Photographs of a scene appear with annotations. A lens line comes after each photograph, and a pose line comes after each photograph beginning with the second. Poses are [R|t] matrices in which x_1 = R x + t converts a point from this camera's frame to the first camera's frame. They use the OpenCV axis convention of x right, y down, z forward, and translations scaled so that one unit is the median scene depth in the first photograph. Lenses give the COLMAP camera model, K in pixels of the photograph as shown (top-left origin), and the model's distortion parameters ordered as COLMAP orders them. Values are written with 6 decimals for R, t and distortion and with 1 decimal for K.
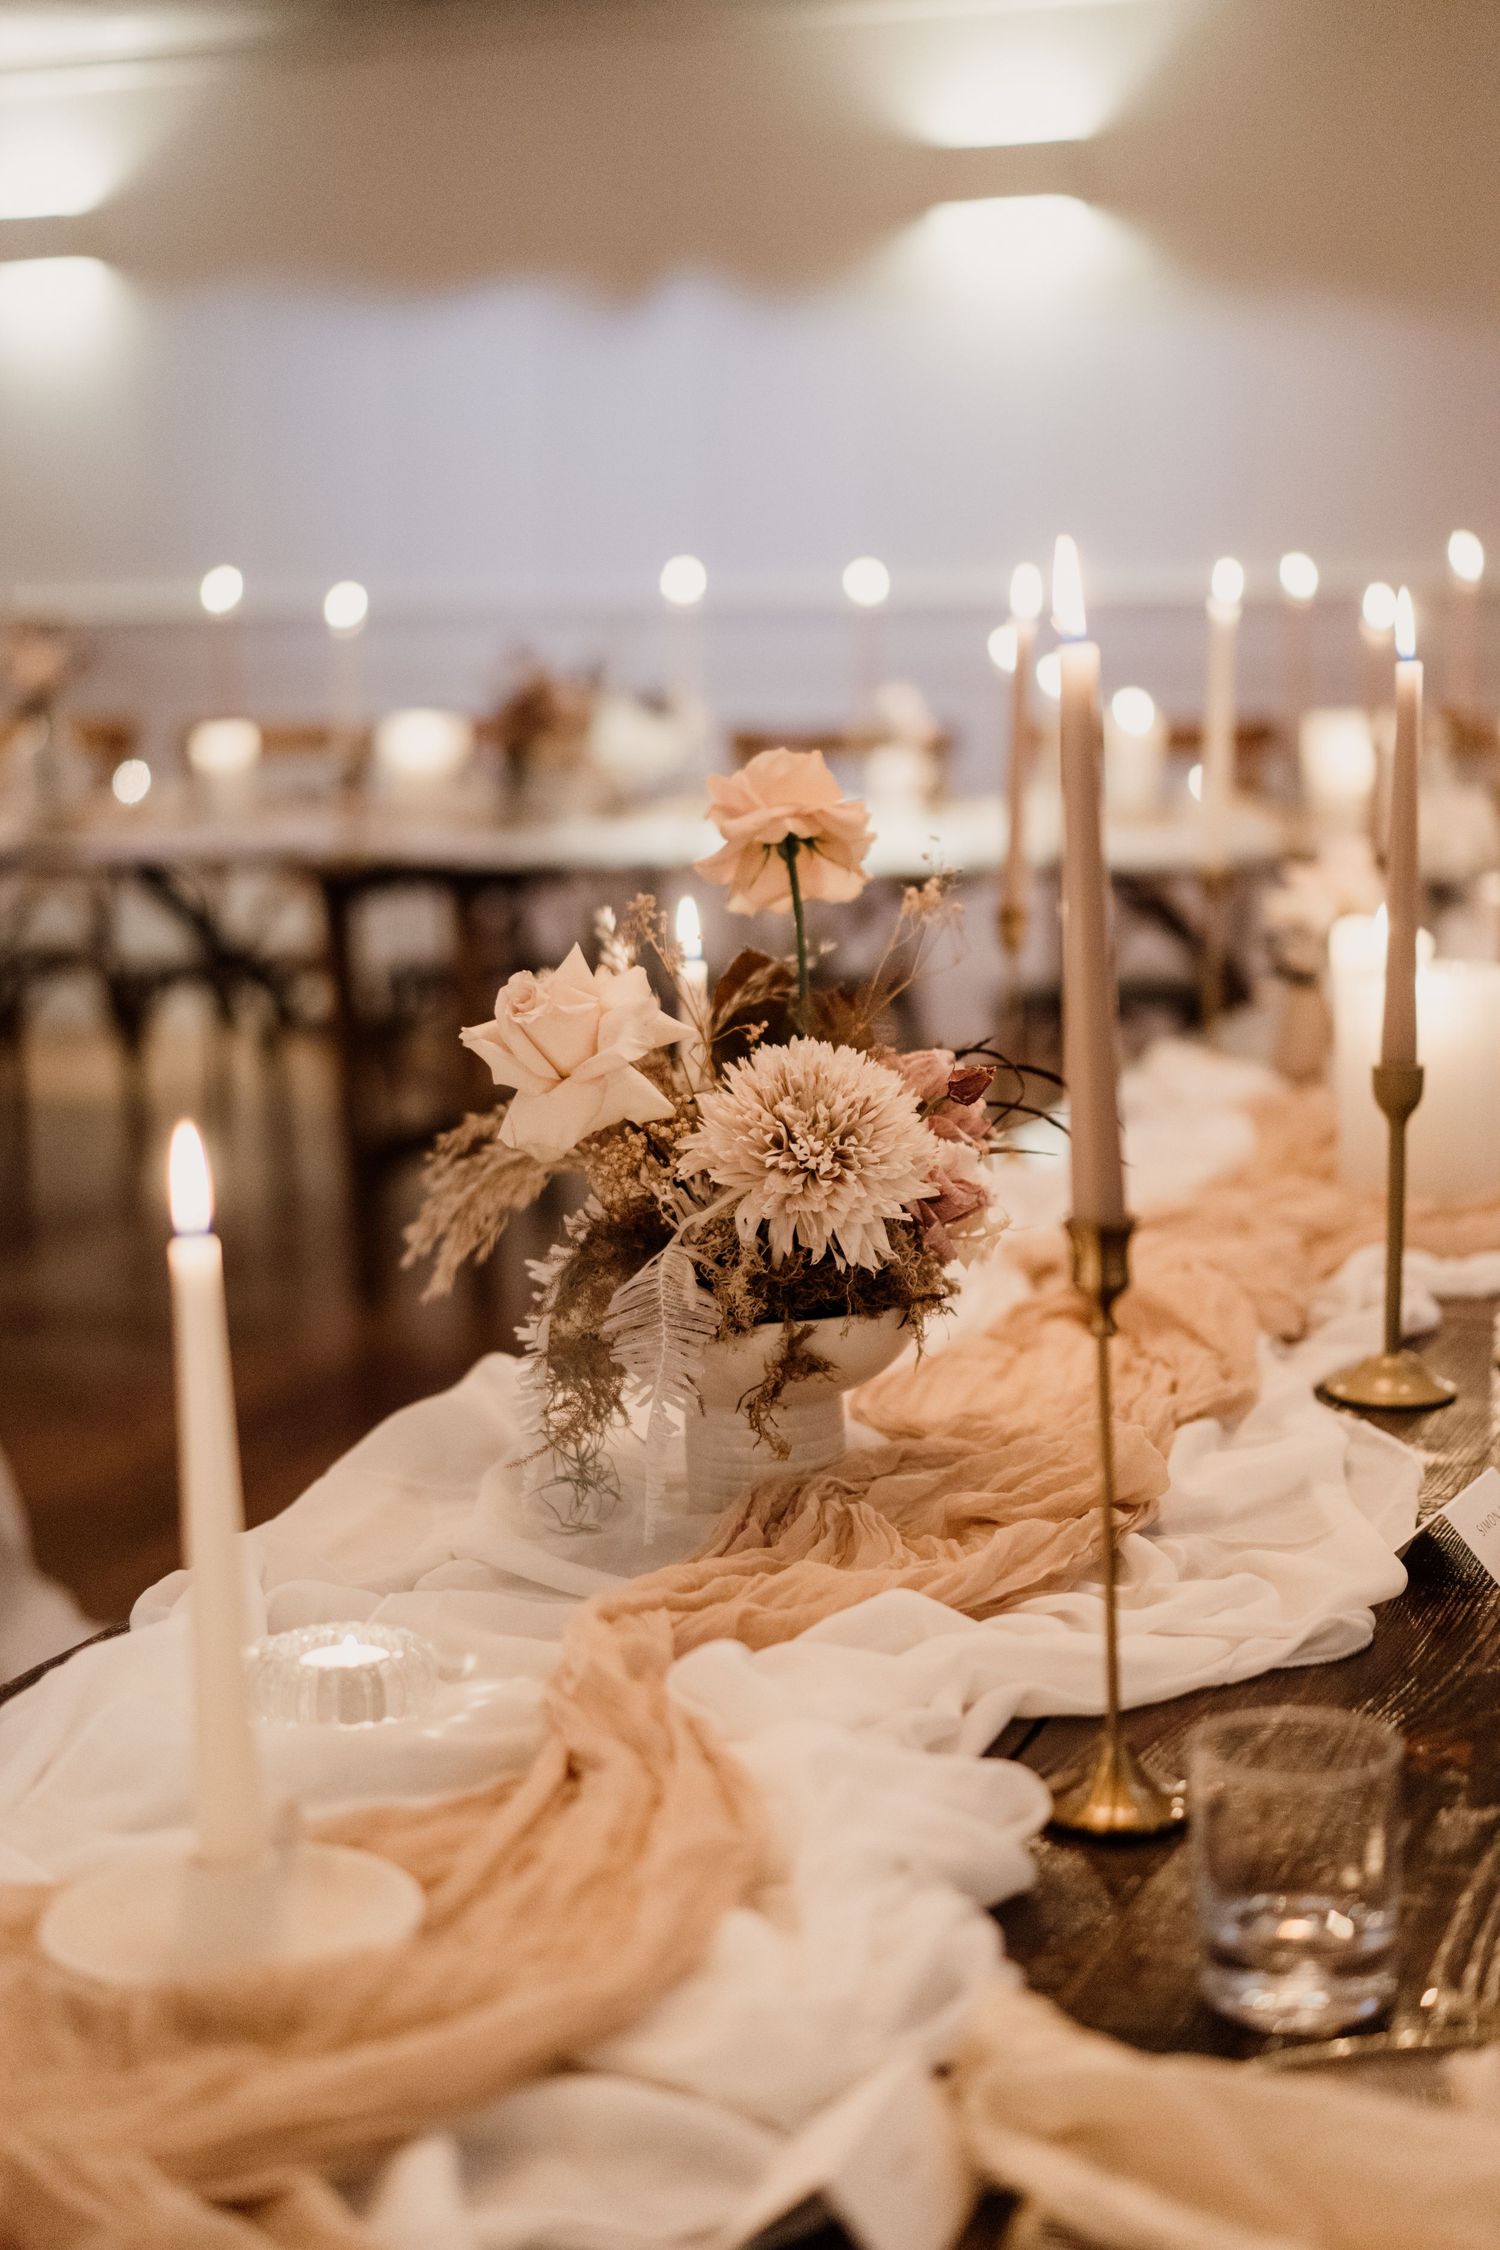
lens RADIAL K [[3628.7, 0, 750.0], [0, 3628.7, 1125.0], [0, 0, 1]] dist [0.022315, 0.032958]
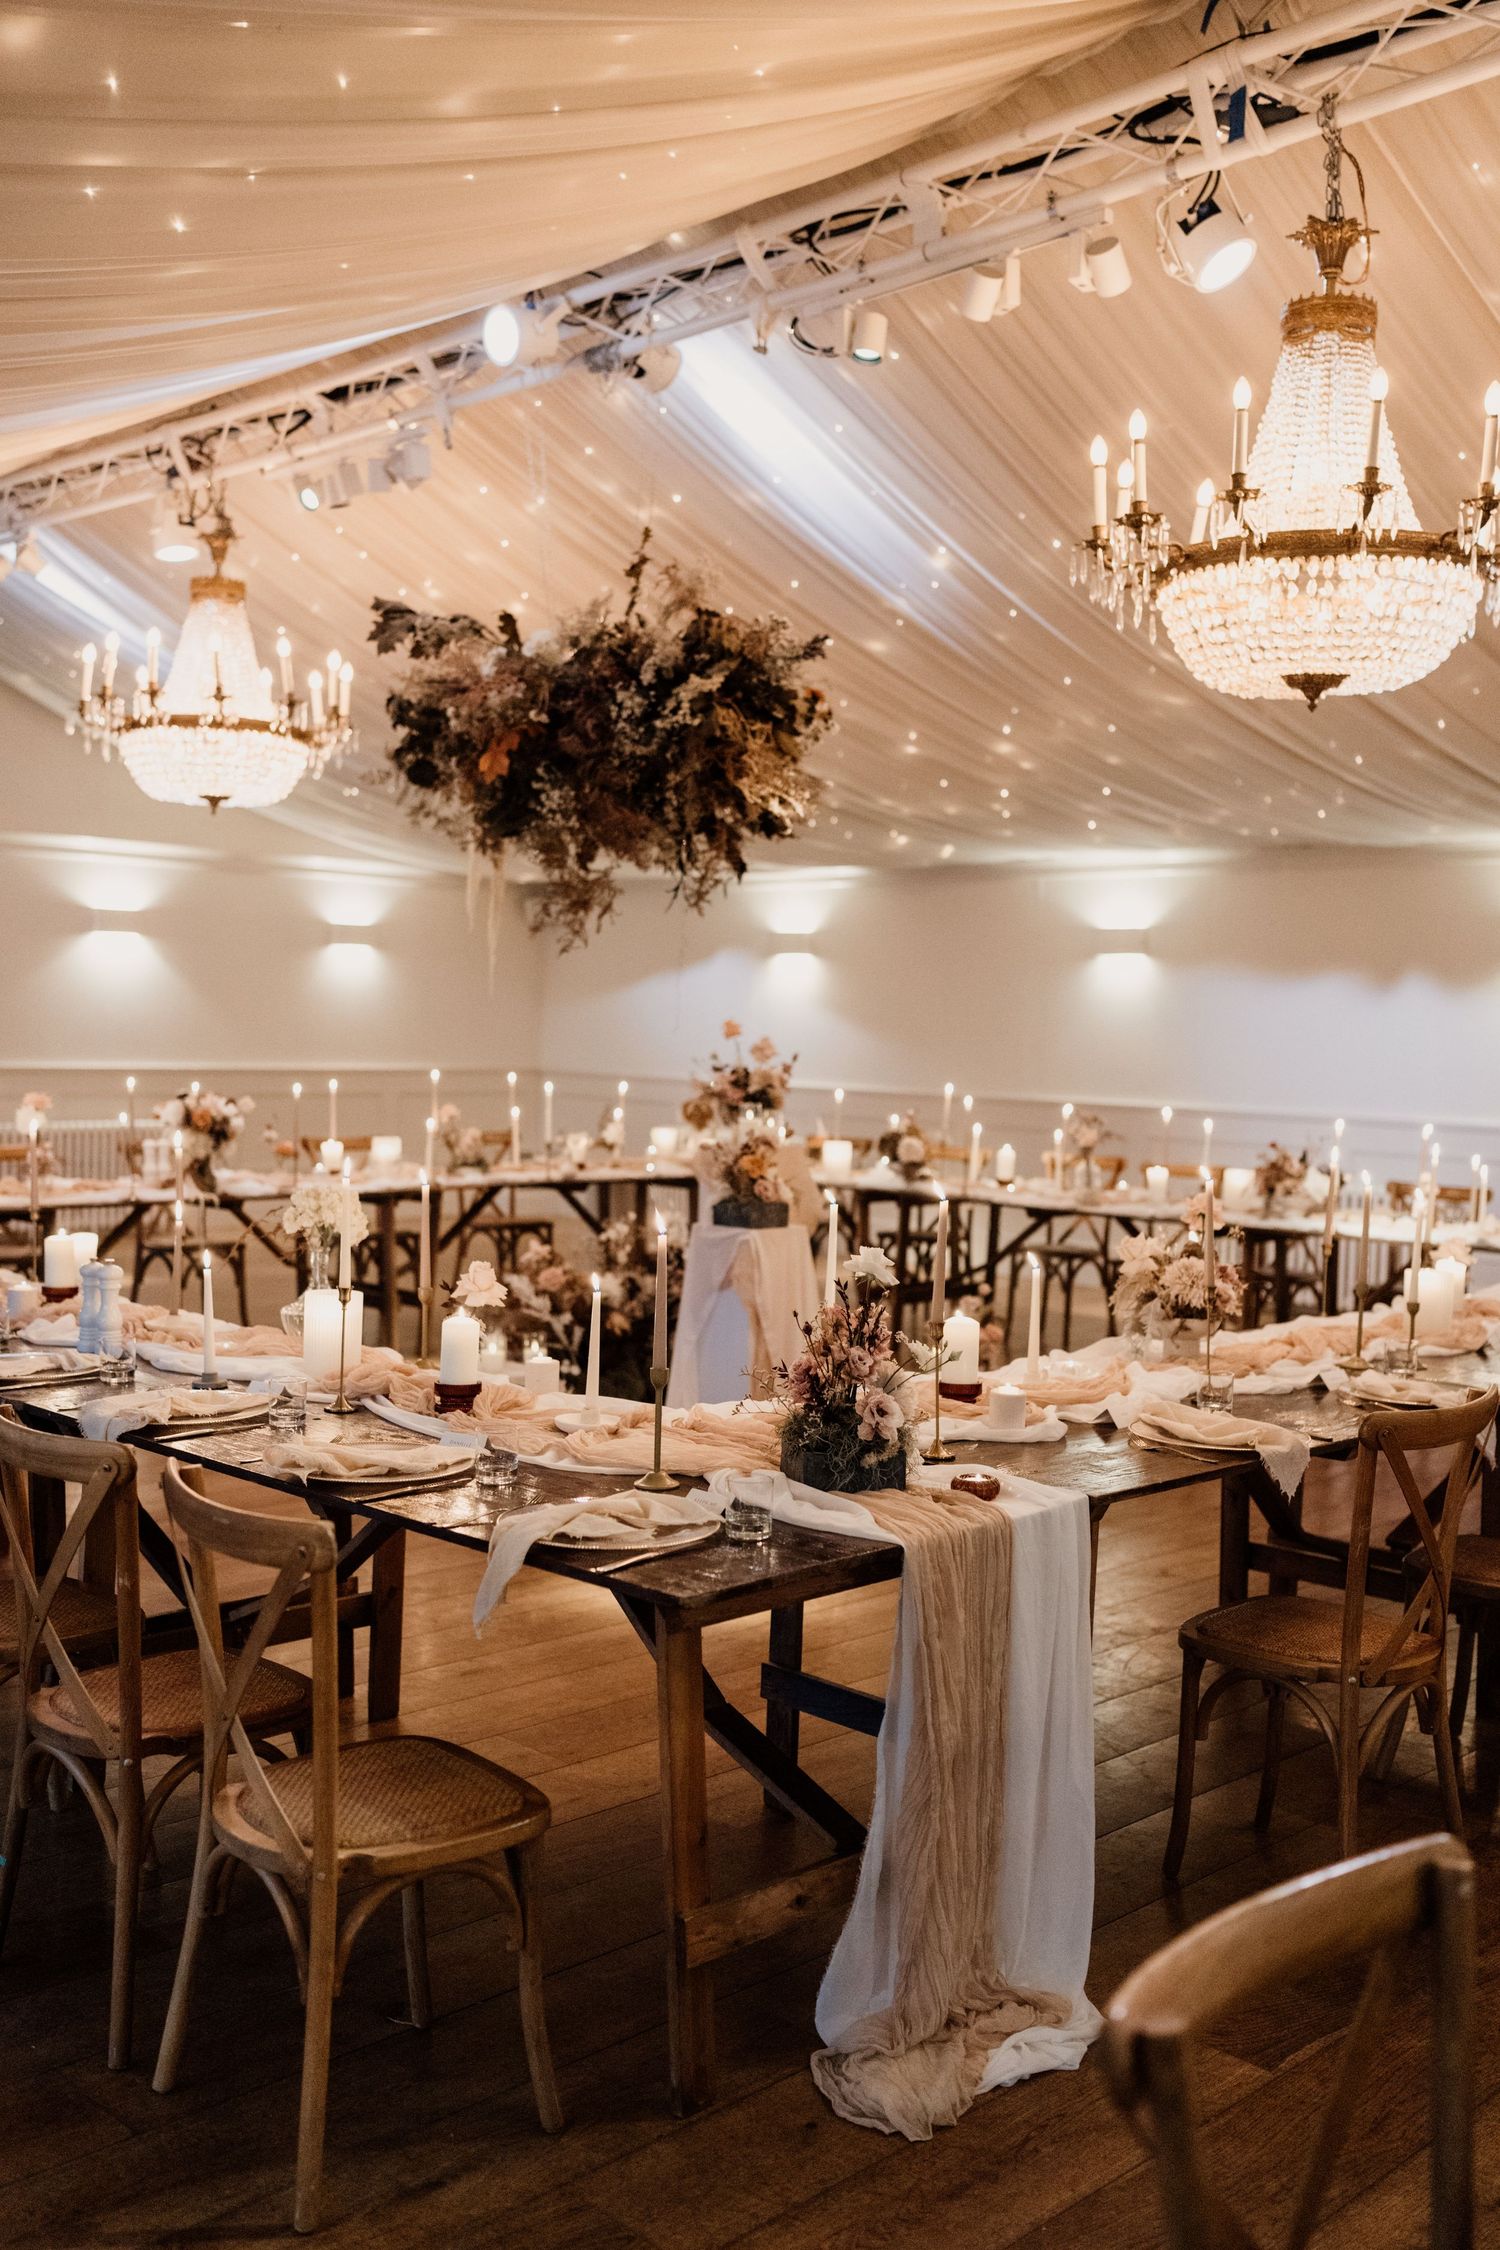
lens RADIAL K [[2279.6, 0, 750.0], [0, 2279.6, 1125.0], [0, 0, 1]] dist [0.000761, -0.002087]
pose [[0.930058, 0.077813, -0.359077, 0.164311], [-0.118525, 0.988609, -0.092761, 0.045668], [0.347769, 0.128833, 0.928687, -0.599891]]
